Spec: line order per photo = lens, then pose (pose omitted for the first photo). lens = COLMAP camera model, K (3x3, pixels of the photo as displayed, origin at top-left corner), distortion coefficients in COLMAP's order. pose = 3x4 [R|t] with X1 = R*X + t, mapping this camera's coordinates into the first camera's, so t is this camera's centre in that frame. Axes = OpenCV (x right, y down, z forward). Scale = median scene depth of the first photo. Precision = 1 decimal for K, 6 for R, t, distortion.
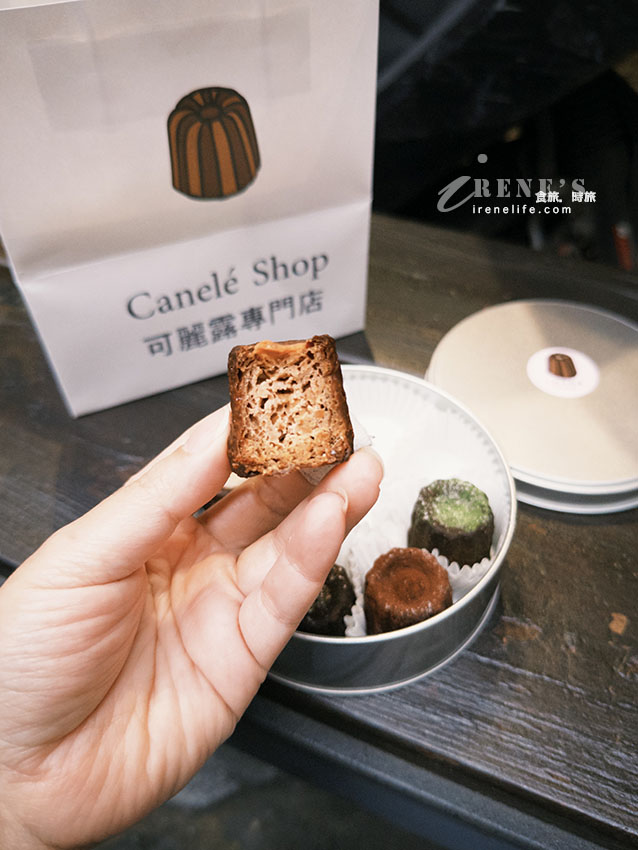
lens RADIAL K [[650.5, 0, 319.9], [0, 650.5, 433.7], [0, 0, 1]] dist [0.035360, -0.134130]
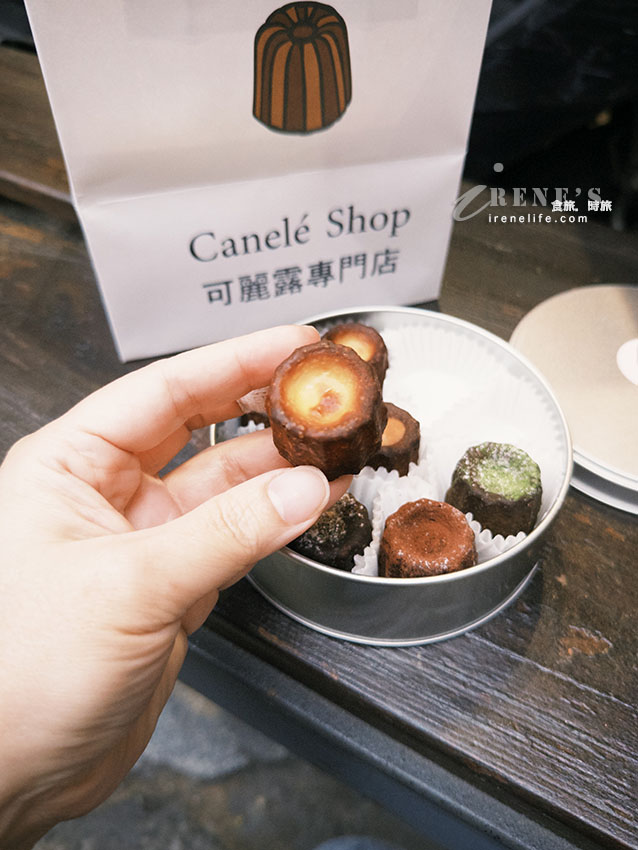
lens RADIAL K [[640.4, 0, 318.6], [0, 640.4, 440.0], [0, 0, 1]] dist [-0.006676, -0.045470]
pose [[0.993342, 0.103967, -0.049634, -0.043448], [-0.102362, 0.994171, 0.033853, 0.030953], [0.052865, -0.028547, 0.998194, 0.107545]]
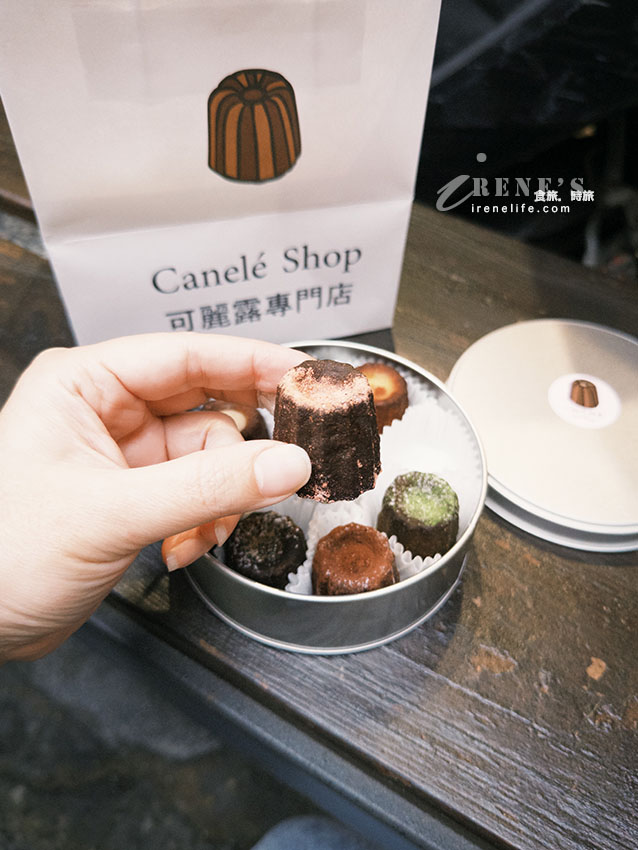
lens RADIAL K [[647.7, 0, 333.2], [0, 647.7, 425.8], [0, 0, 1]] dist [0.036257, -0.126978]
pose [[0.990358, 0.133066, -0.038536, 0.048819], [-0.130951, 0.989971, 0.052997, -0.068382], [0.045202, -0.047440, 0.997851, 0.017491]]
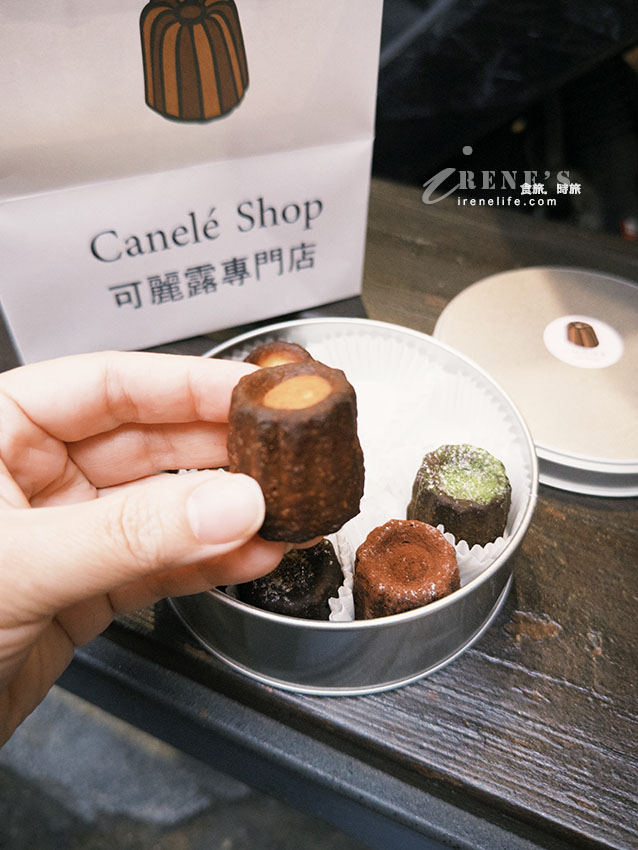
lens RADIAL K [[634.4, 0, 320.8], [0, 634.4, 449.6], [0, 0, 1]] dist [0.005518, -0.073163]
pose [[0.999398, 0.030358, 0.016793, 0.006414], [-0.030163, 0.999476, -0.011762, 0.083578], [-0.017141, 0.011249, 0.999790, 0.168377]]
